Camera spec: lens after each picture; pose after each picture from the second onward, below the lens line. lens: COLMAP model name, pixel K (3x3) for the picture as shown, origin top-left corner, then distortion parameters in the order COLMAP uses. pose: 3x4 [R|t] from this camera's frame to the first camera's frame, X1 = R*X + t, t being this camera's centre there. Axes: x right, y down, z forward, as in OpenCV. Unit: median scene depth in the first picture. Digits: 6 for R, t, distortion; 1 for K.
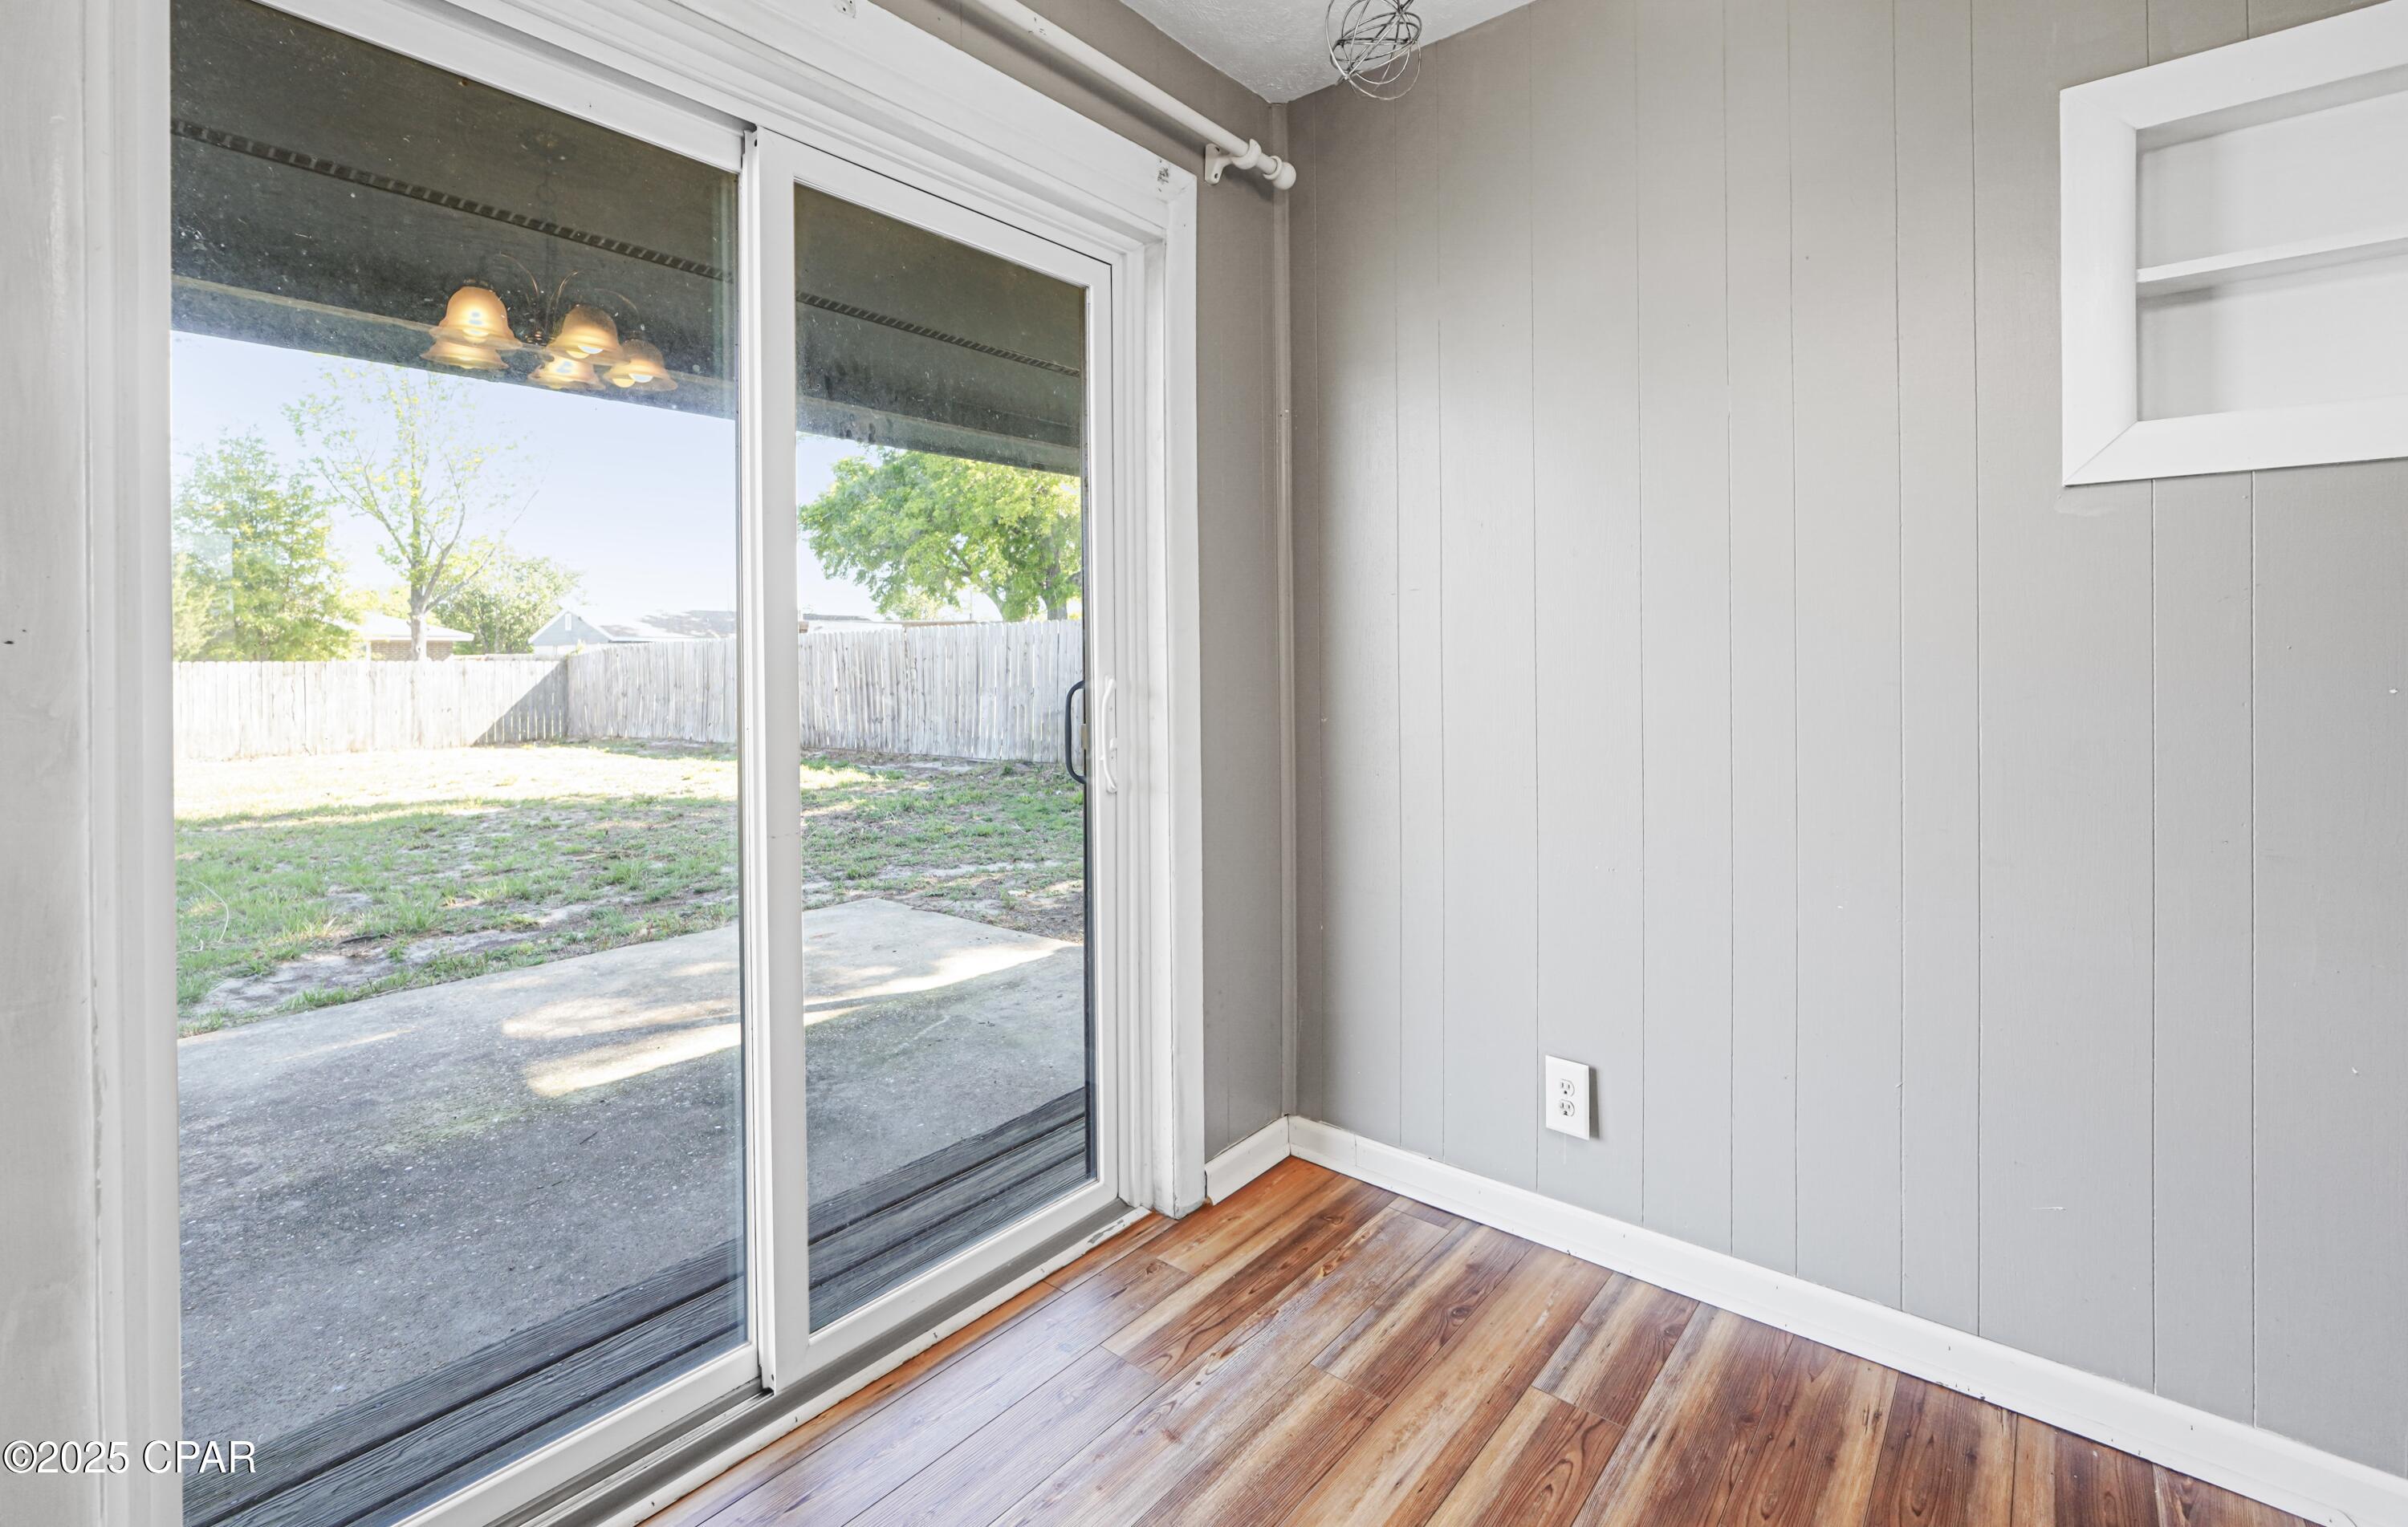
lens RADIAL K [[1051.4, 0, 1189.7], [0, 1051.4, 665.9], [0, 0, 1]] dist [-0.009661, 0.000725]
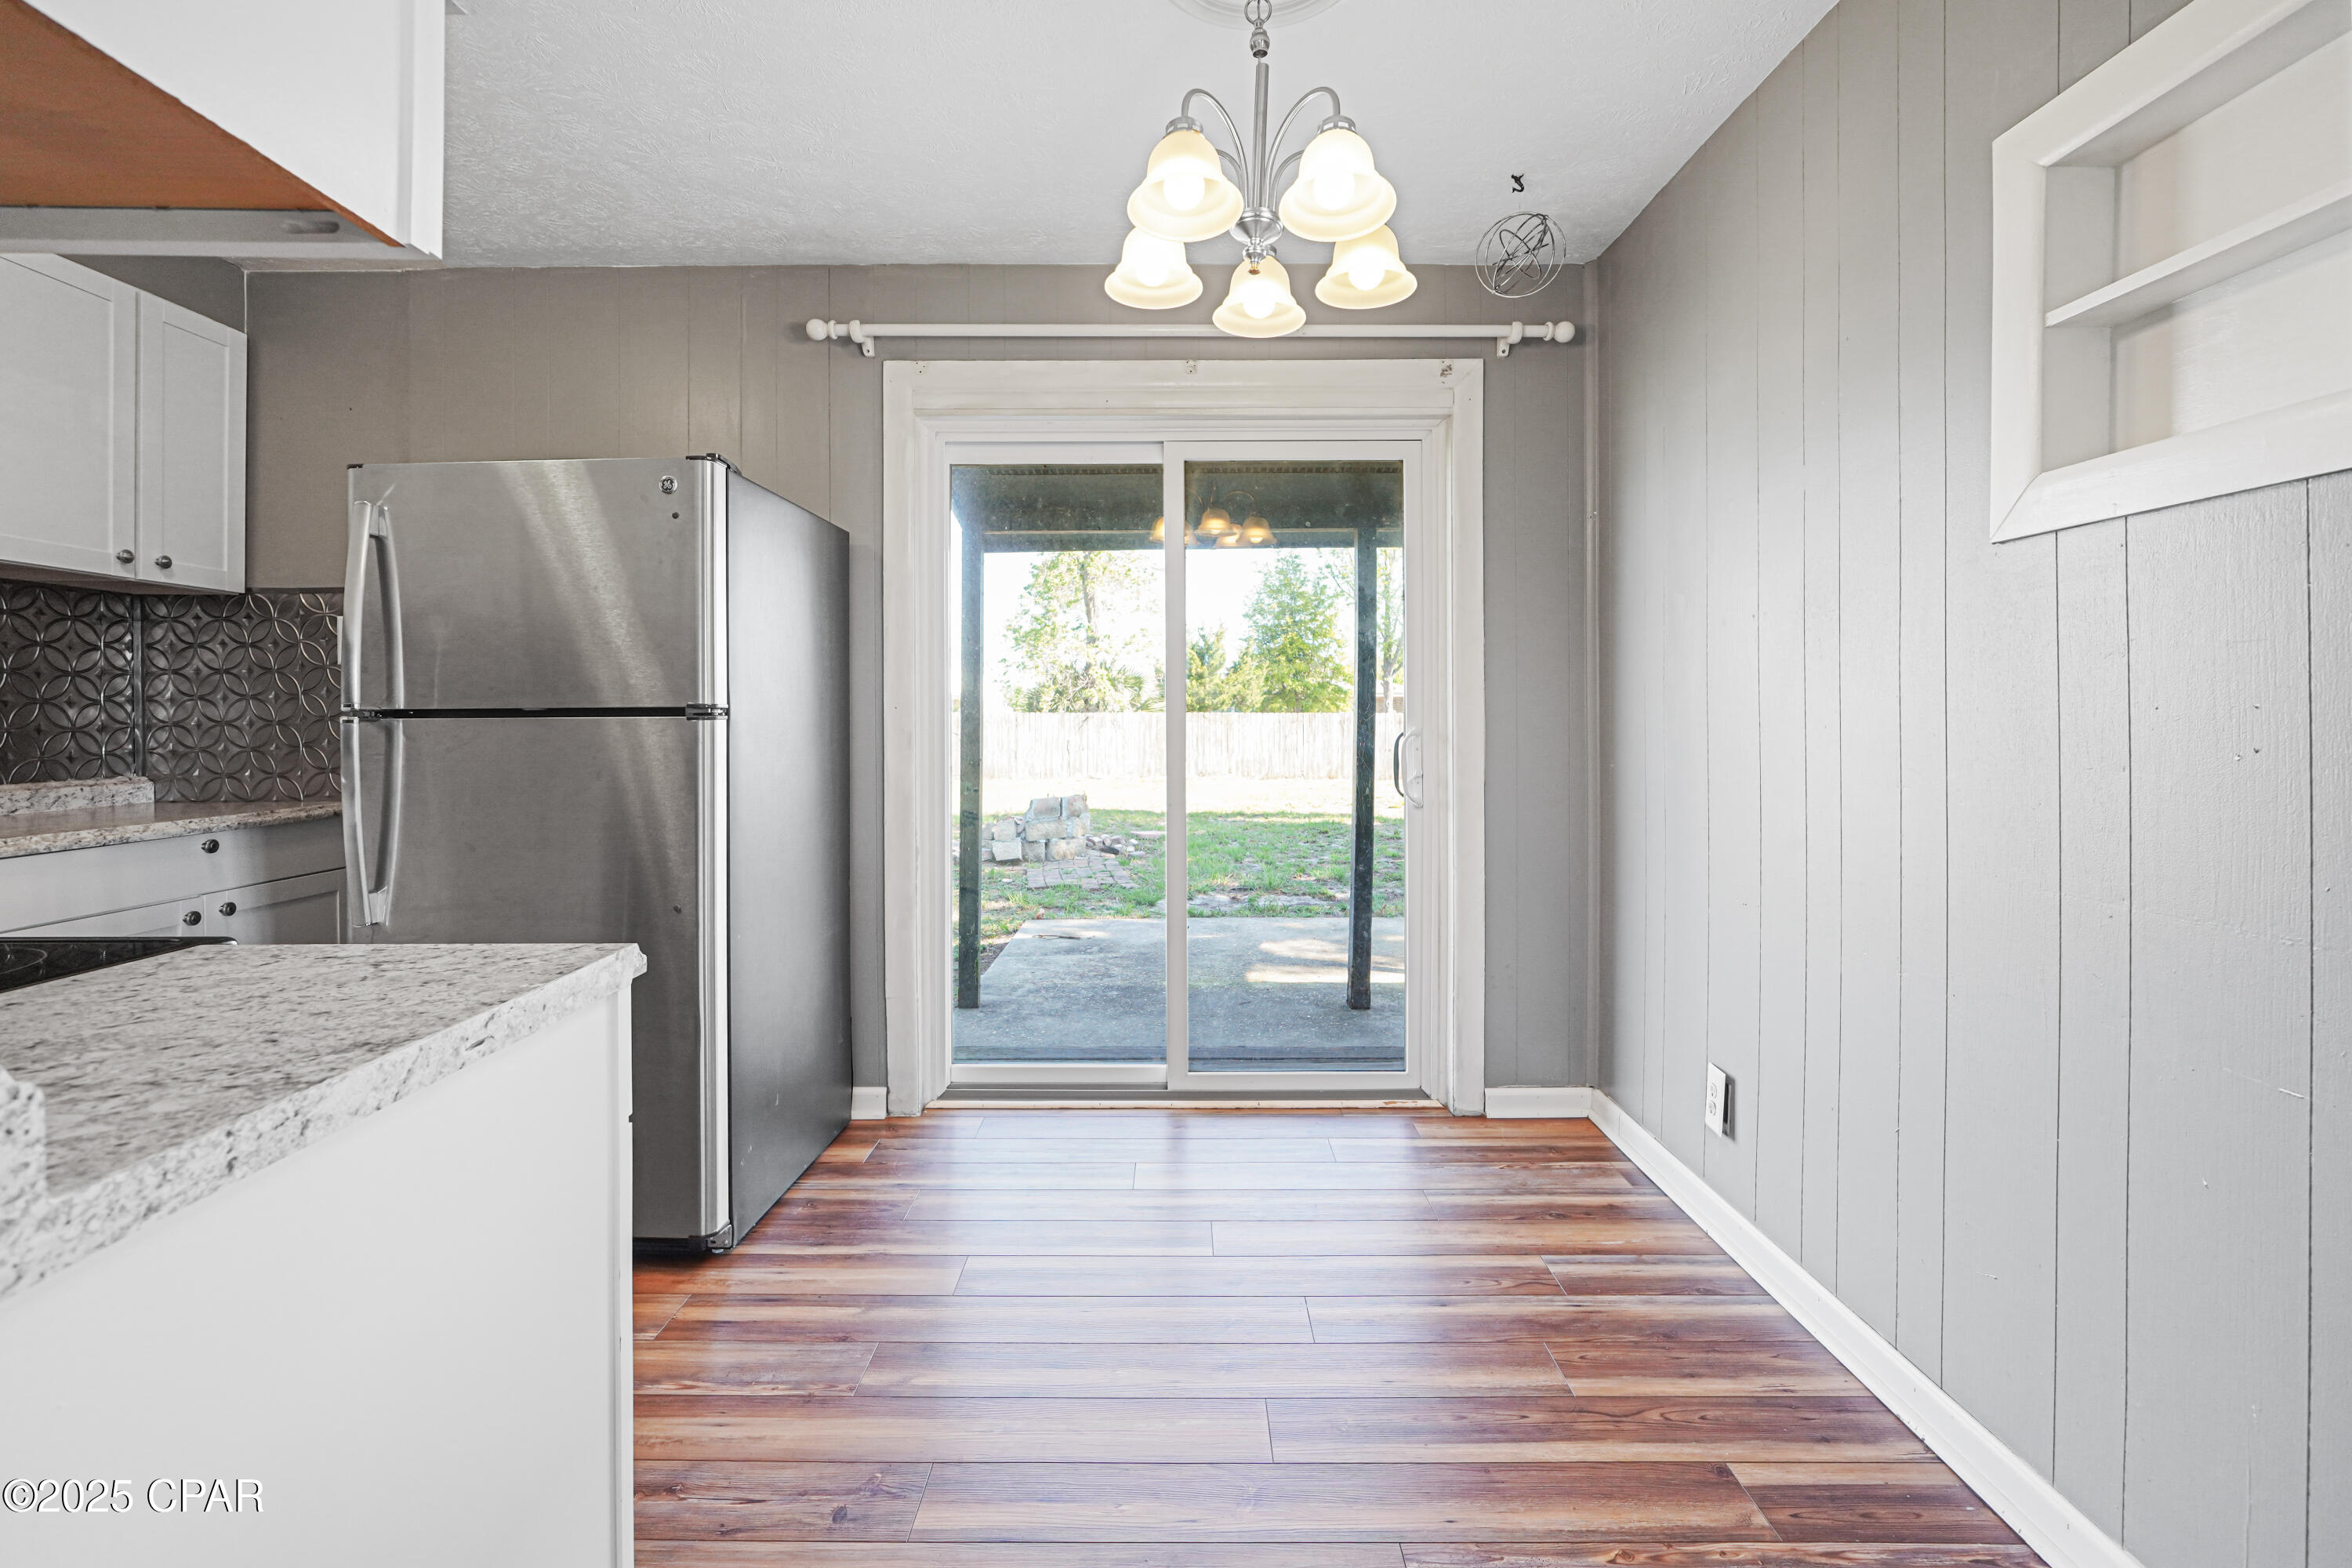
lens RADIAL K [[1024.3, 0, 1182.2], [0, 1024.3, 717.9], [0, 0, 1]] dist [-0.015853, 0.005739]
pose [[0.642696, 0.006321, -0.766095, 0.801784], [-0.006132, 0.999976, 0.003106, -0.003015], [0.766096, 0.002702, 0.642720, -0.153643]]
